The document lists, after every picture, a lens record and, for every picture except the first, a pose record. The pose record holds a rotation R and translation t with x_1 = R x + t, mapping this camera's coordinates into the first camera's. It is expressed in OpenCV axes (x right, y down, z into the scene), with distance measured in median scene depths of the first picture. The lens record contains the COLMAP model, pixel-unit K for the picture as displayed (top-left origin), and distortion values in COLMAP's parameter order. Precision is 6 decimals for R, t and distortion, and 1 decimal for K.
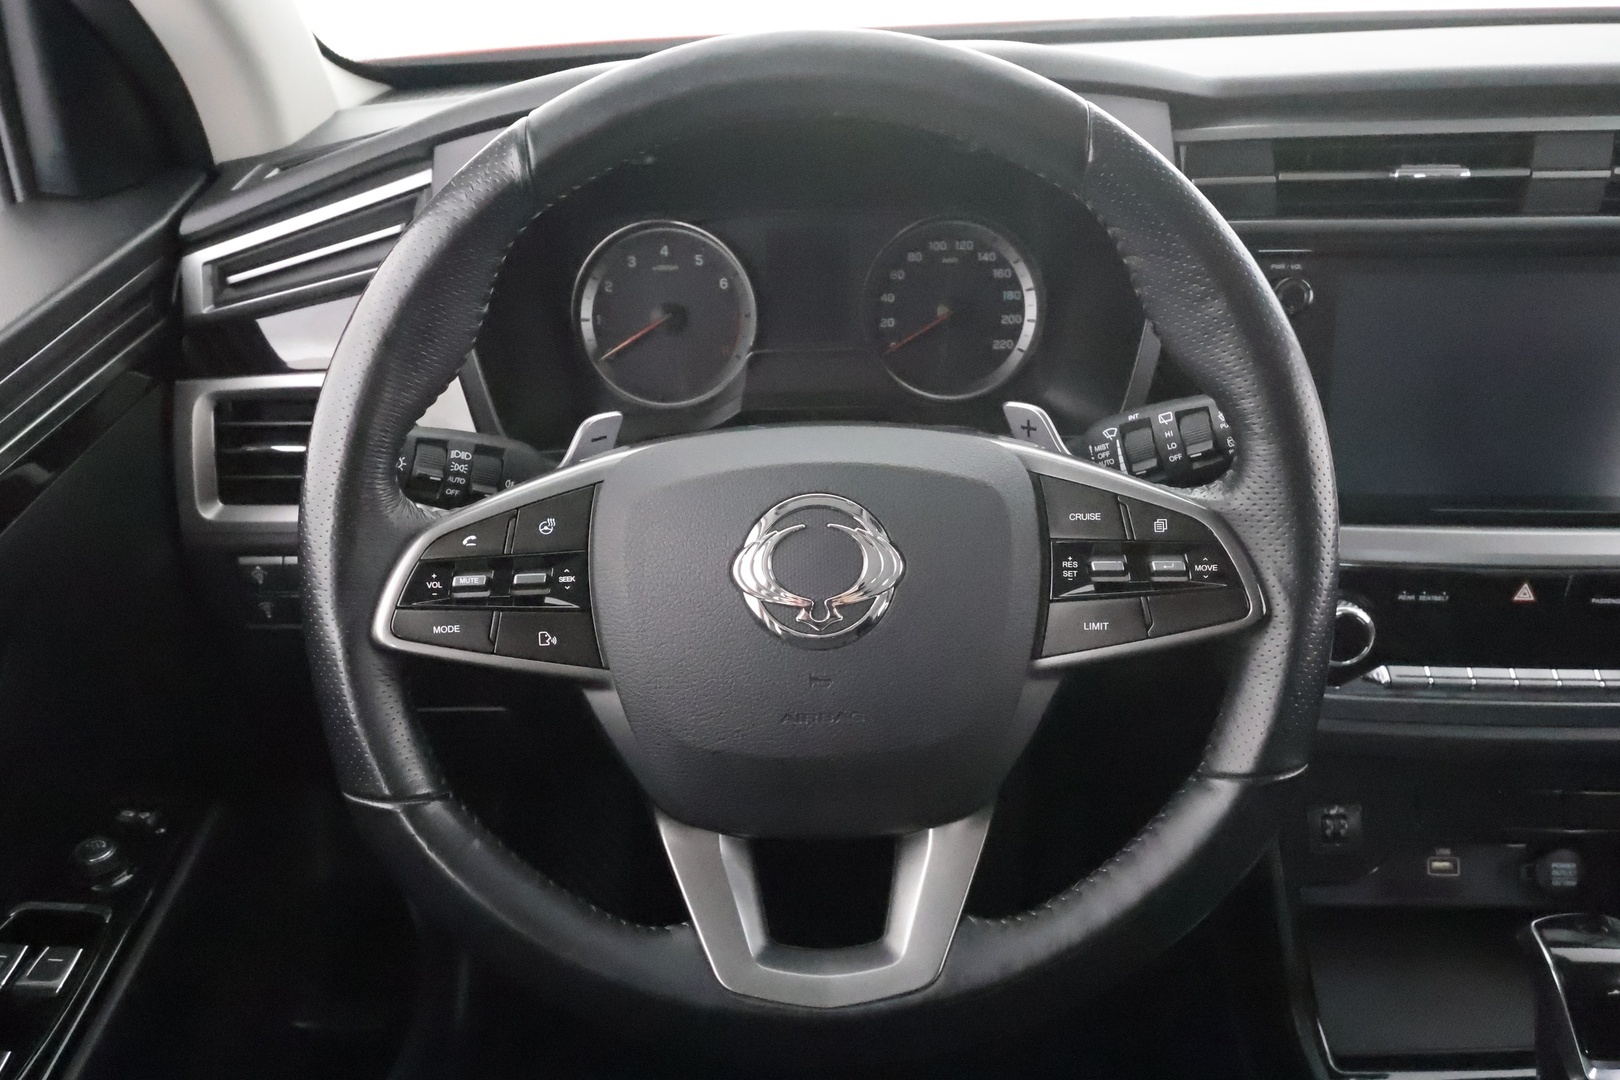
lens RADIAL K [[1188.3, 0, 808.7], [0, 1188.3, 545.1], [0, 0, 1]] dist [0.003614, -0.000482]
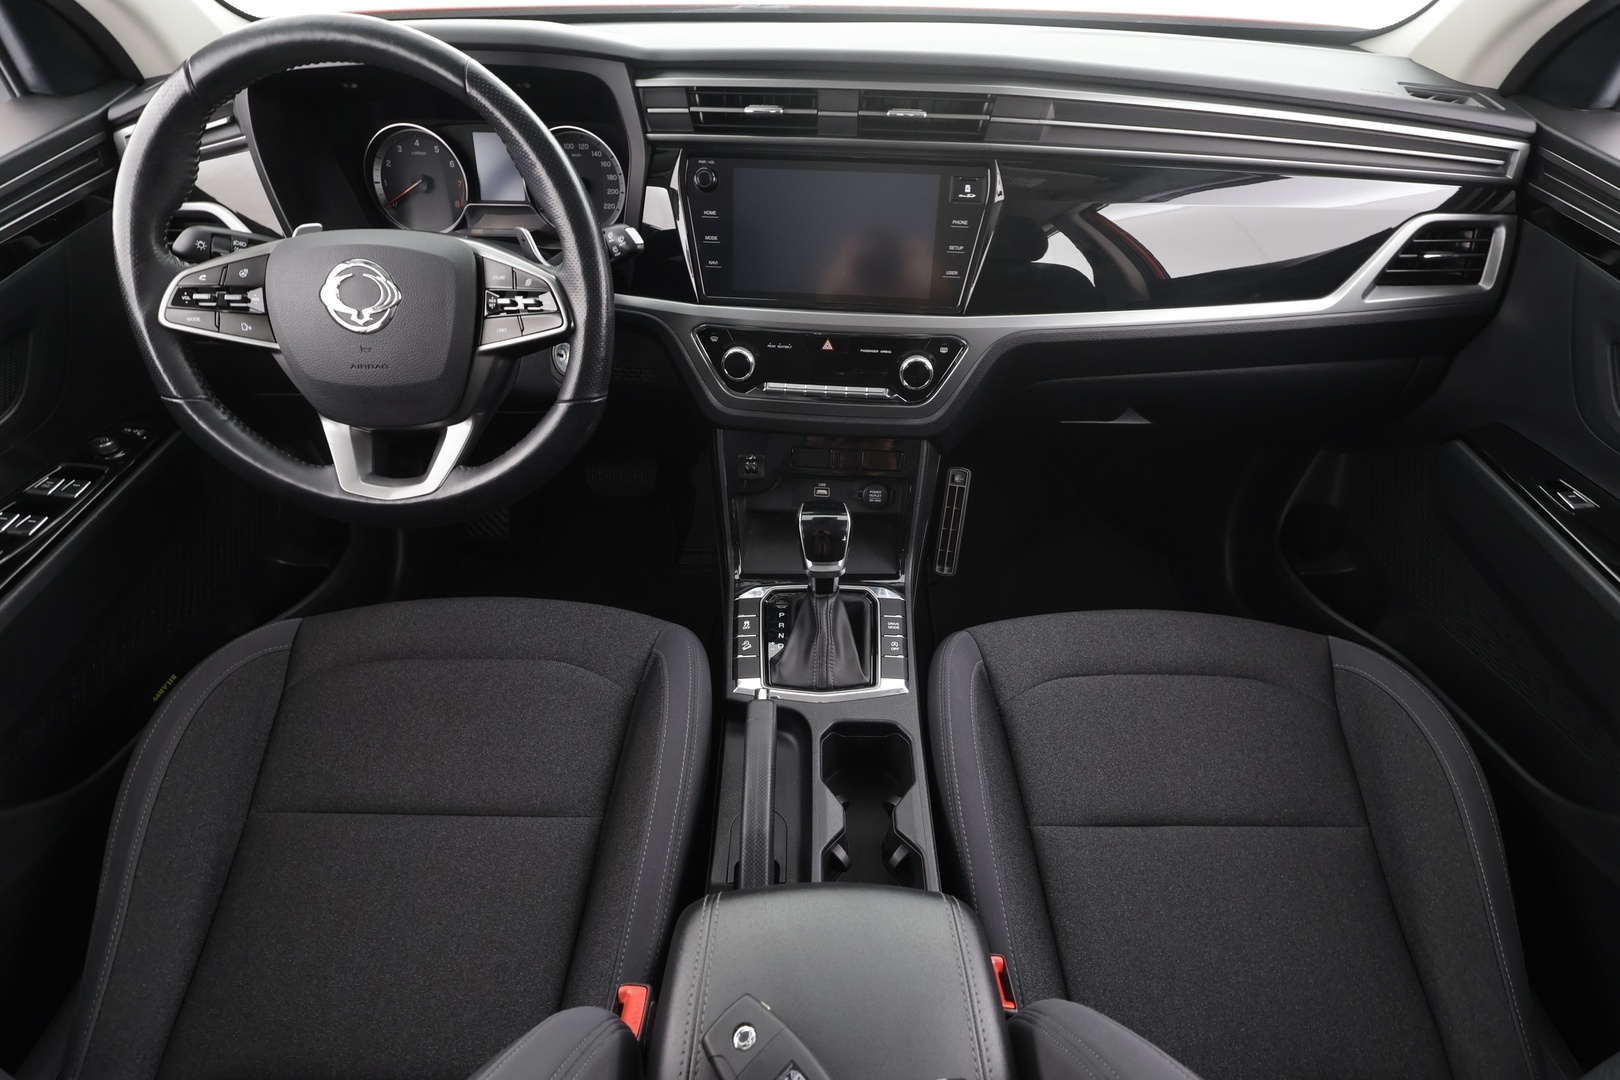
lens RADIAL K [[769.7, 0, 811.4], [0, 769.7, 538.1], [0, 0, 1]] dist [0.002835, 0.002394]
pose [[0.999343, 0.036240, 0.000977, 0.794580], [-0.035681, 0.978446, 0.203398, 0.128561], [0.006415, -0.203300, 0.979096, -0.428503]]
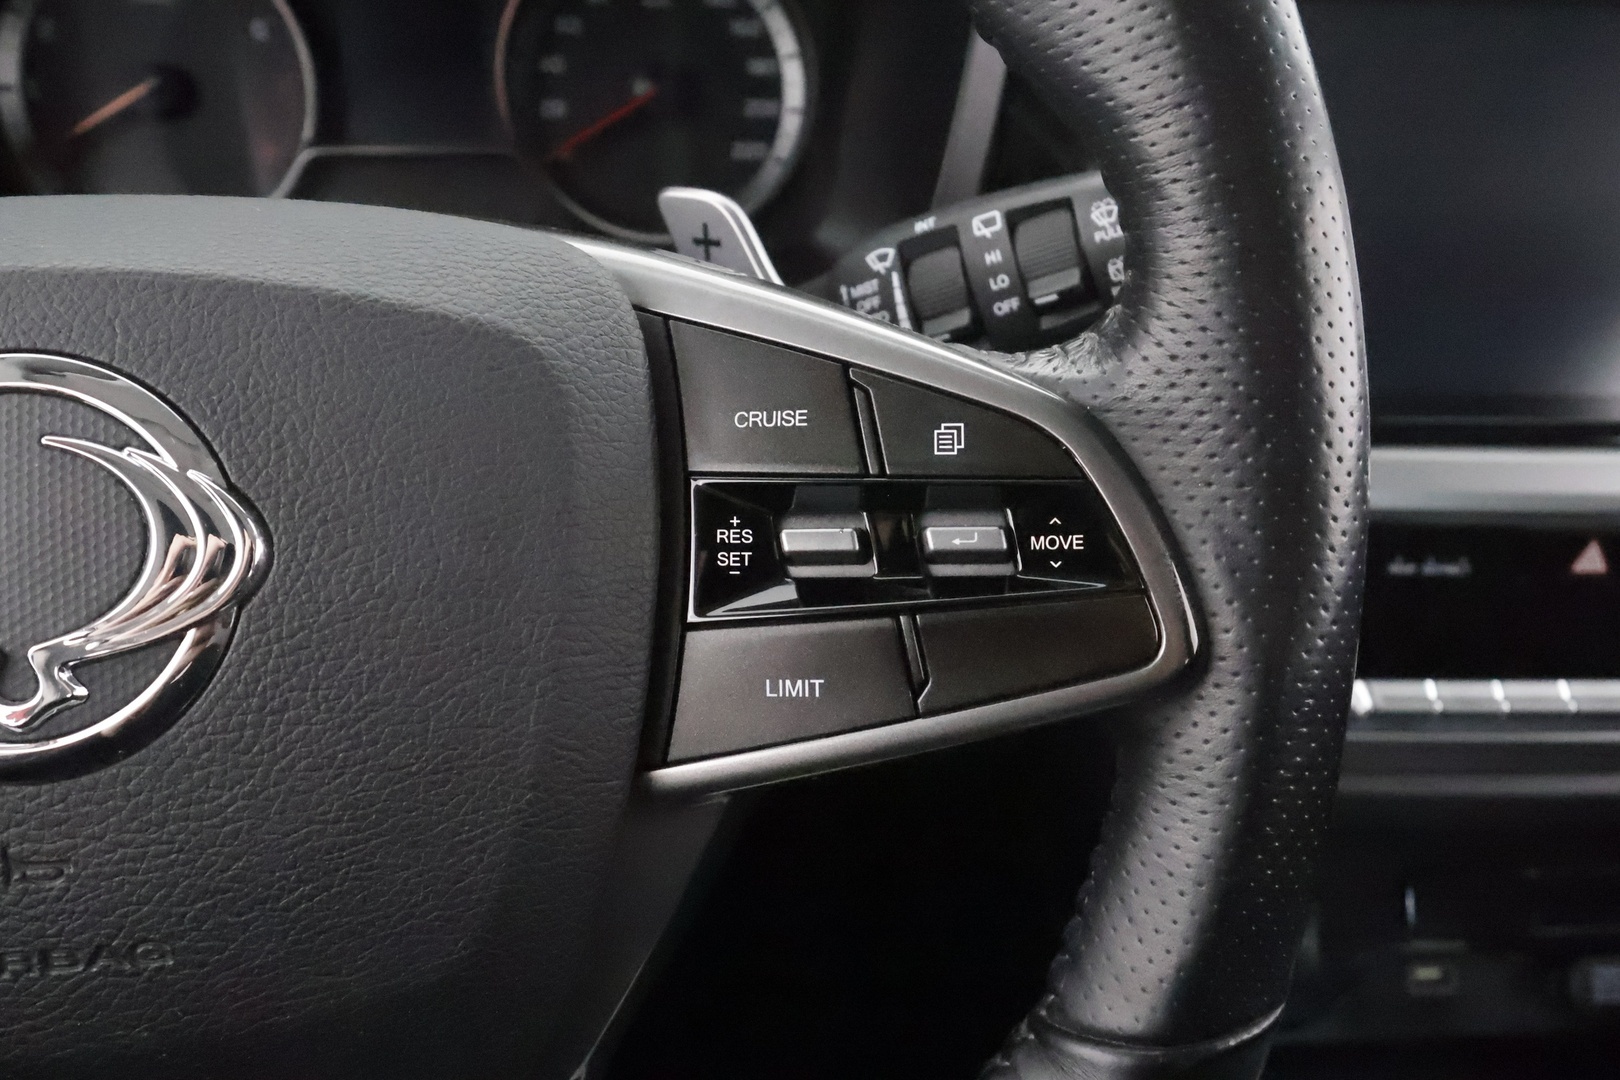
lens RADIAL K [[1281.7, 0, 810.8], [0, 1281.7, 540.3], [0, 0, 1]] dist [0.002218, -0.015881]
pose [[0.993929, -0.013002, 0.109250, 0.195128], [0.007890, 0.998859, 0.047102, -0.002785], [-0.109737, -0.045954, 0.992898, 0.552544]]
